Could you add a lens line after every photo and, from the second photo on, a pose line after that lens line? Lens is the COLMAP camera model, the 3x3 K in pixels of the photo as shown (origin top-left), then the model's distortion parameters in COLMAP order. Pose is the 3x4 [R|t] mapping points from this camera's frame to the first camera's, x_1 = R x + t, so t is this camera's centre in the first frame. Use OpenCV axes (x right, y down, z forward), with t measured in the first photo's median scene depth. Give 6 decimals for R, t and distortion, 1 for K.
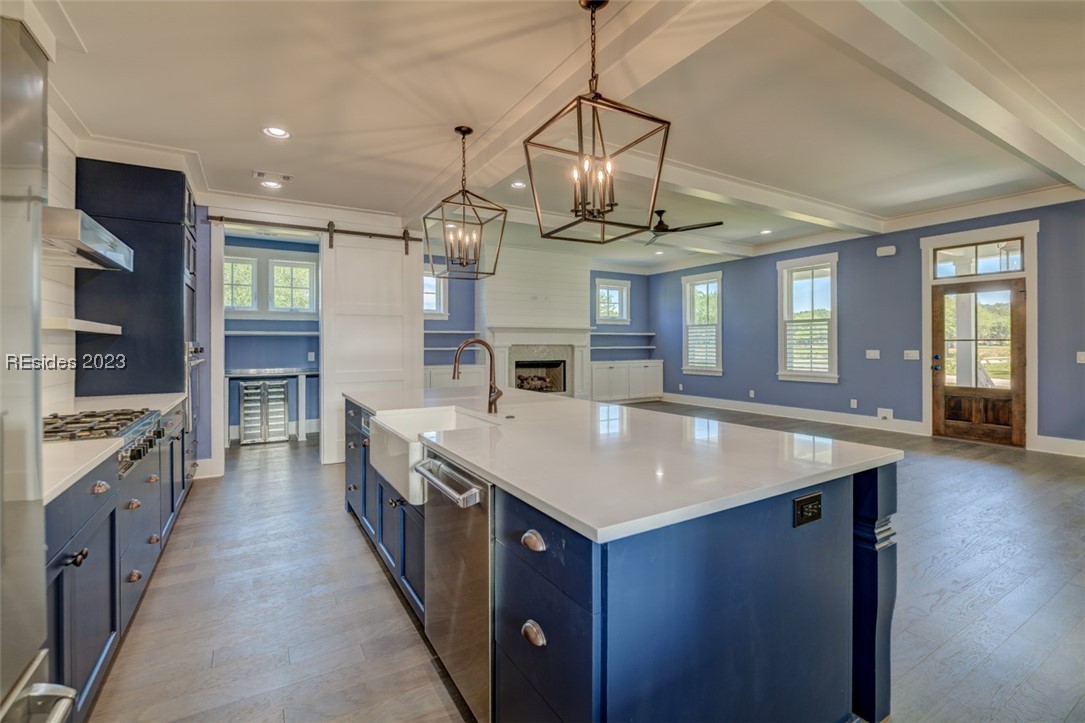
lens RADIAL K [[475.3, 0, 539.3], [0, 475.3, 342.7], [0, 0, 1]] dist [-0.021661, 0.004869]
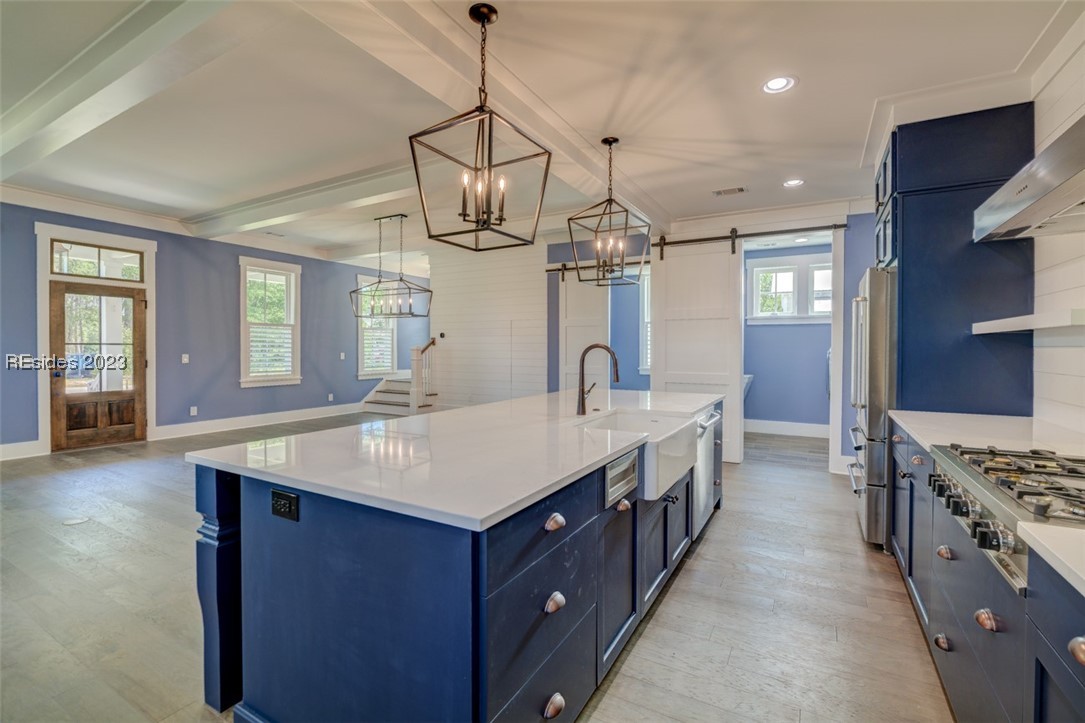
lens RADIAL K [[475.3, 0, 560.3], [0, 475.3, 352.8], [0, 0, 1]] dist [-0.021661, 0.004869]
pose [[-0.510315, -0.007603, 0.859954, -0.379738], [-0.005612, 0.999969, 0.005511, 0.002018], [-0.859969, -0.002014, -0.510342, 0.614608]]
